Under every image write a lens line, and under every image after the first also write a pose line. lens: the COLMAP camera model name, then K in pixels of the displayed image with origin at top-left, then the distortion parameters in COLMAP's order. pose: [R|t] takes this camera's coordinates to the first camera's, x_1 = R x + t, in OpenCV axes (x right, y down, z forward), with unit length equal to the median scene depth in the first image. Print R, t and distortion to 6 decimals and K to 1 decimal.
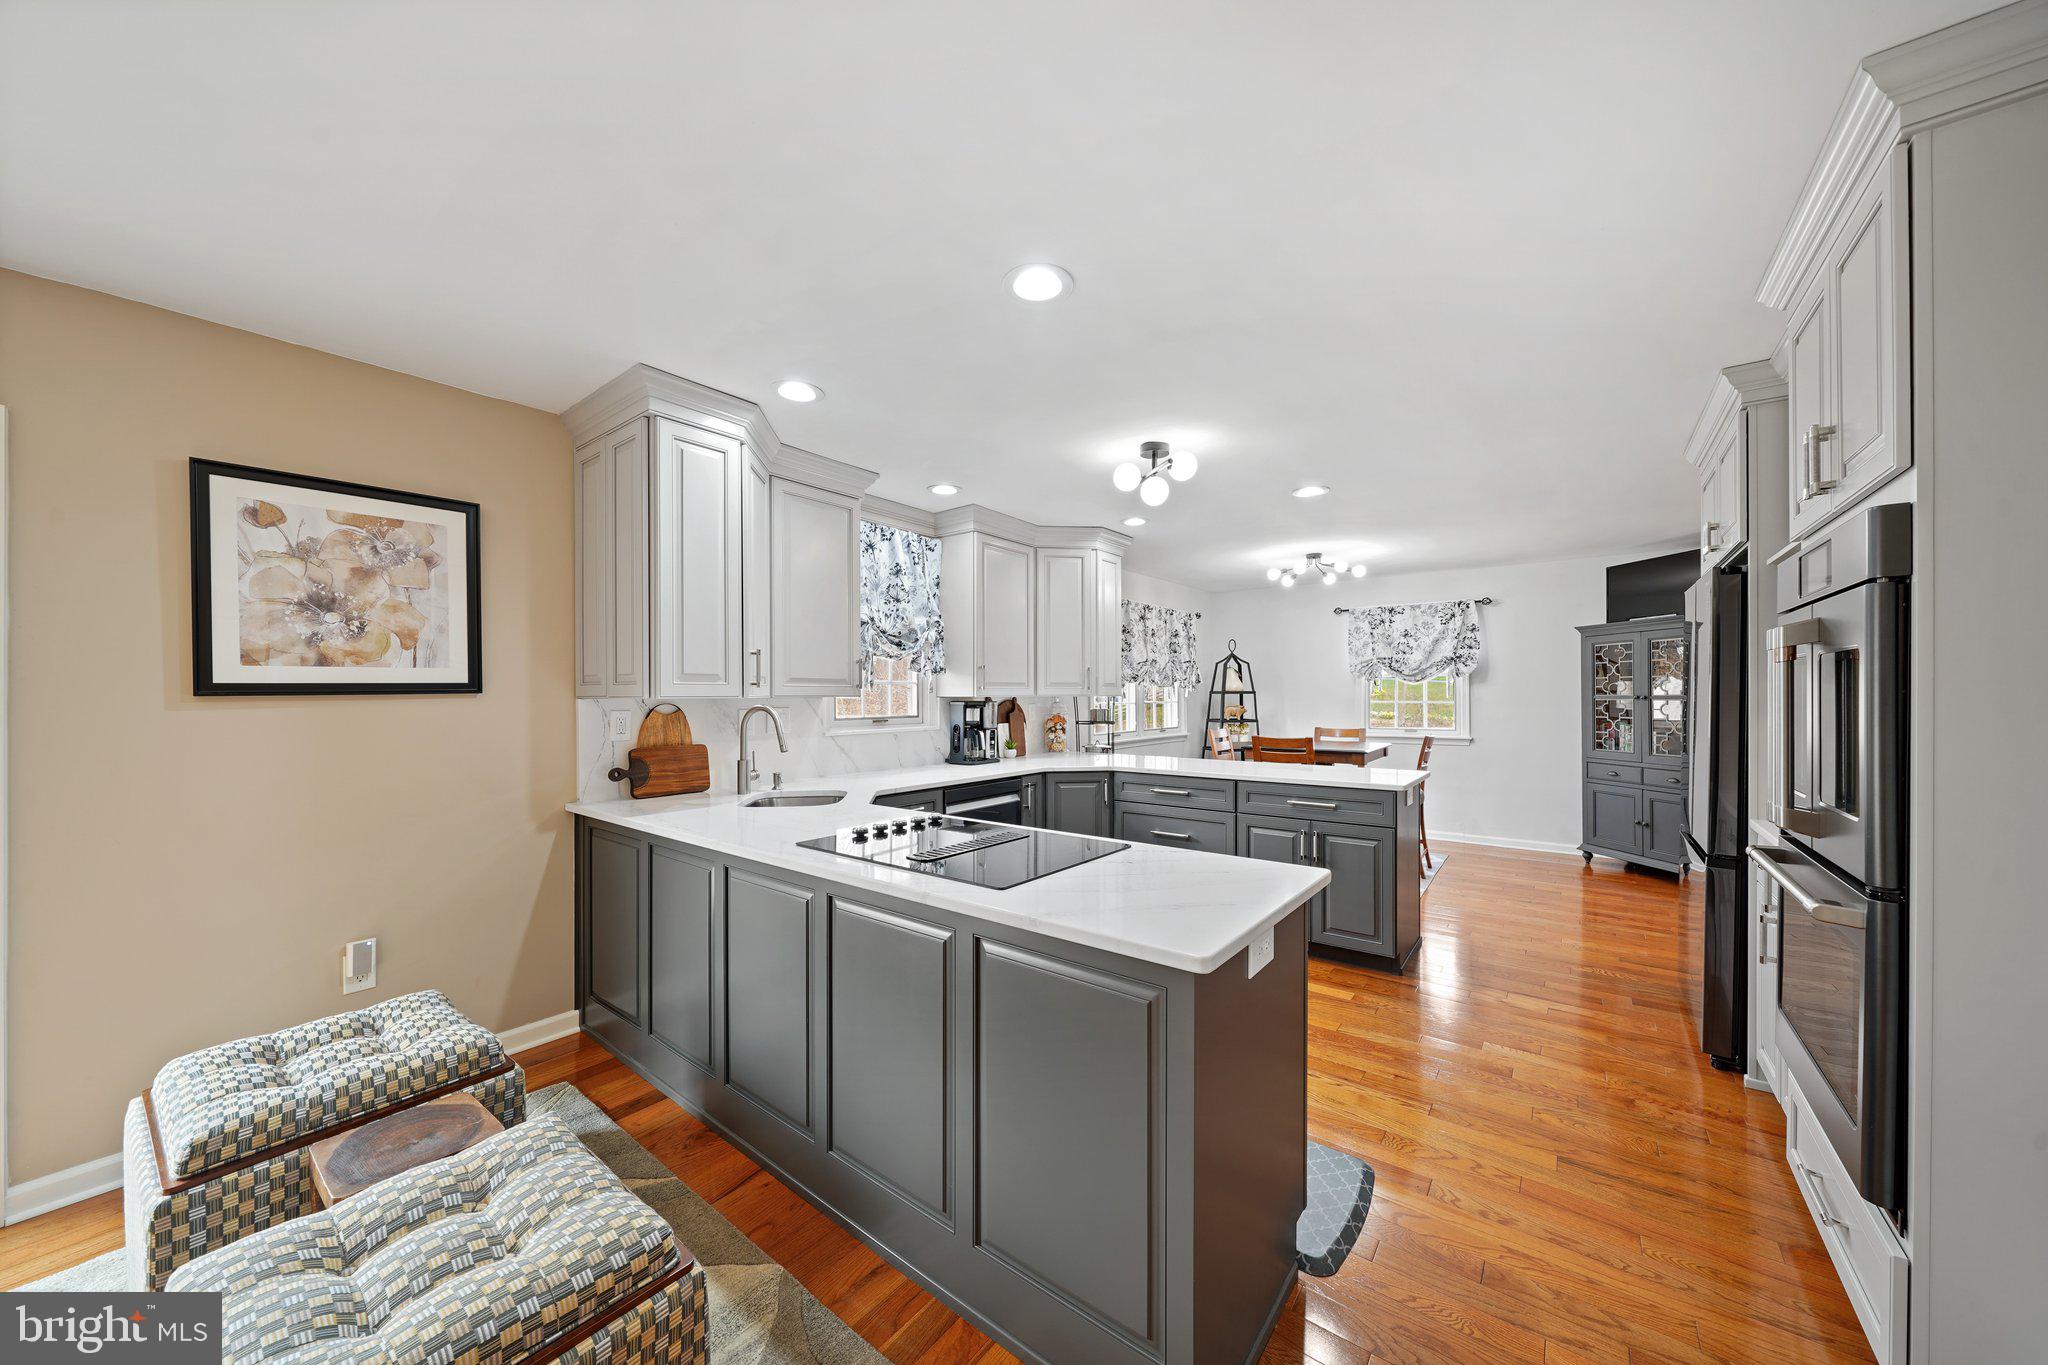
lens RADIAL K [[699.7, 0, 1025.8], [0, 699.7, 689.1], [0, 0, 1]] dist [-0.006984, 0.000070]
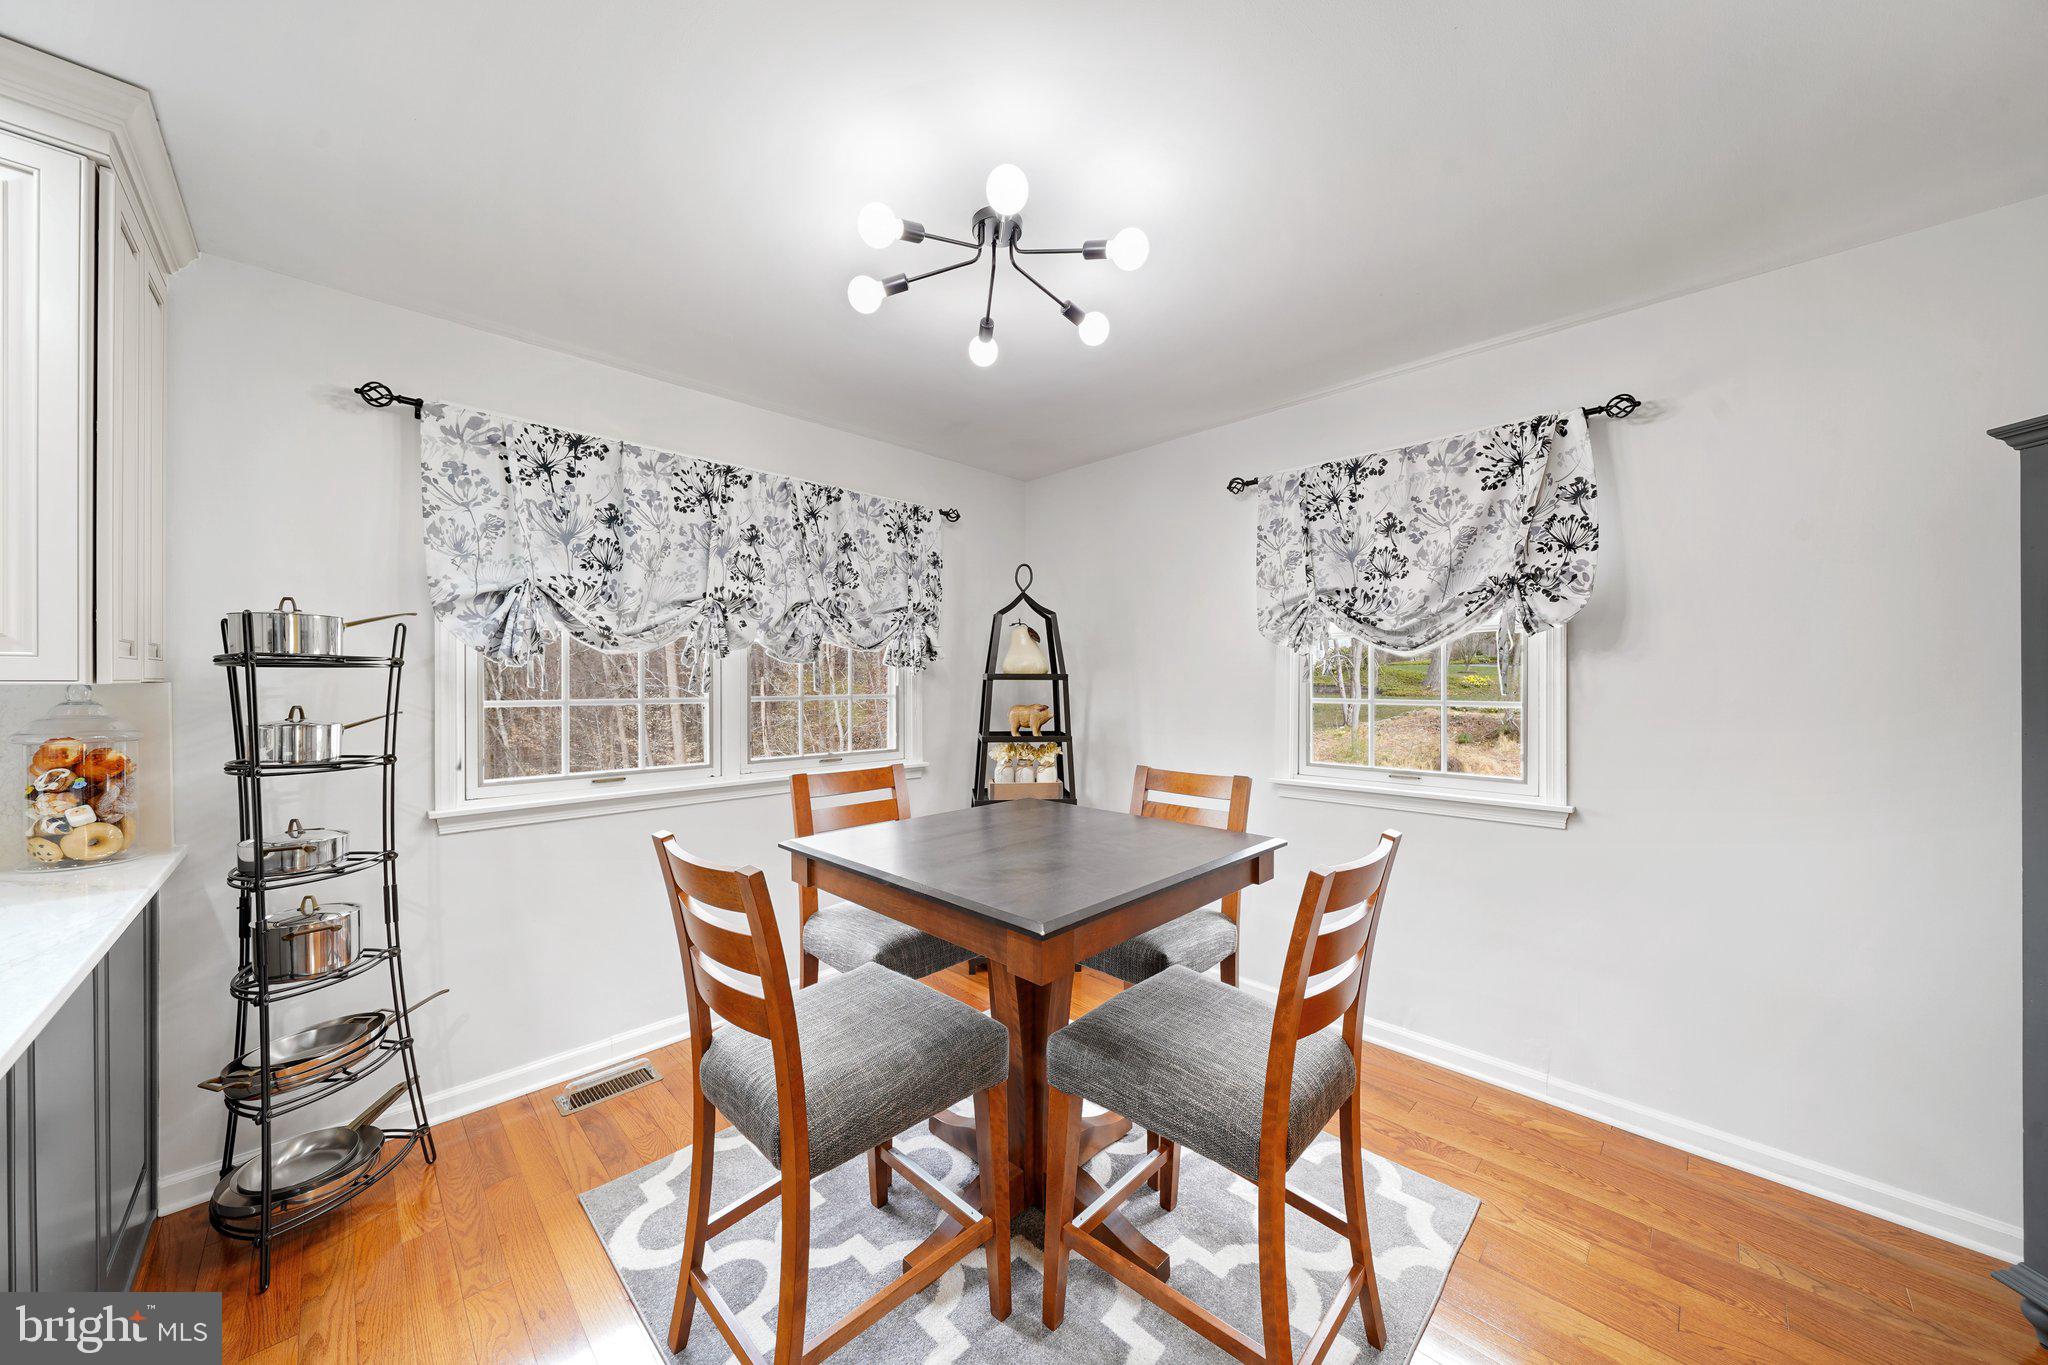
lens RADIAL K [[699.7, 0, 1021.1], [0, 699.7, 684.7], [0, 0, 1]] dist [-0.006984, 0.000070]
pose [[0.992126, 0.004257, -0.125170, 0.584593], [-0.002602, 0.999907, 0.013385, 0.006307], [0.125215, -0.012954, 0.992045, 0.884487]]
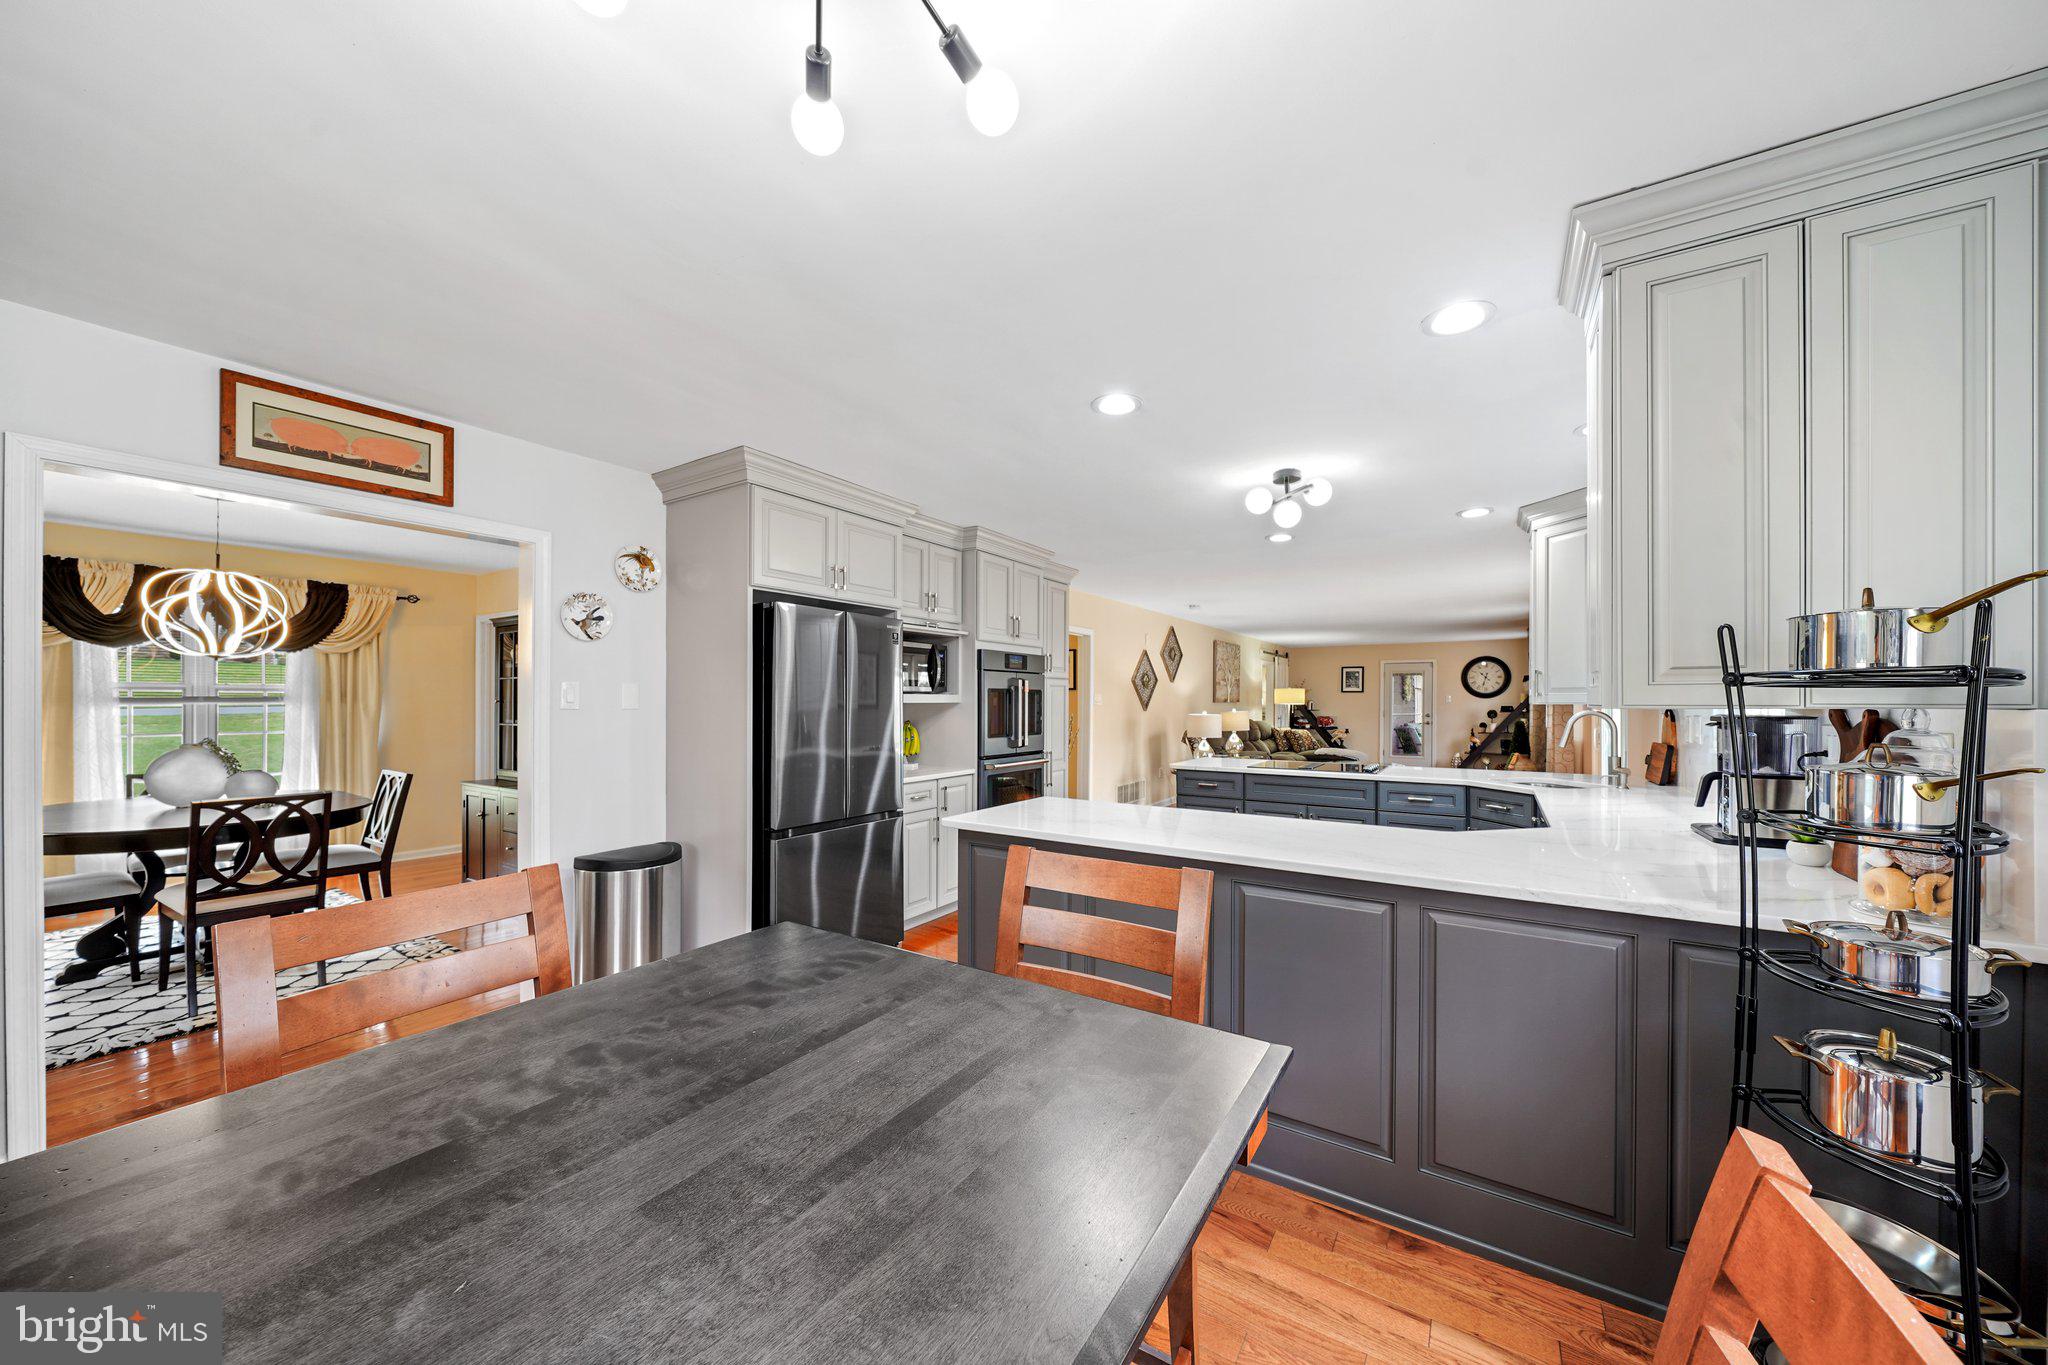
lens RADIAL K [[699.7, 0, 1019.0], [0, 699.7, 704.2], [0, 0, 1]] dist [-0.006984, 0.000070]
pose [[-0.997527, 0.001617, -0.070264, 0.480591], [0.001761, 0.999996, -0.001982, 0.008006], [0.070261, -0.002101, -0.997526, 1.460394]]
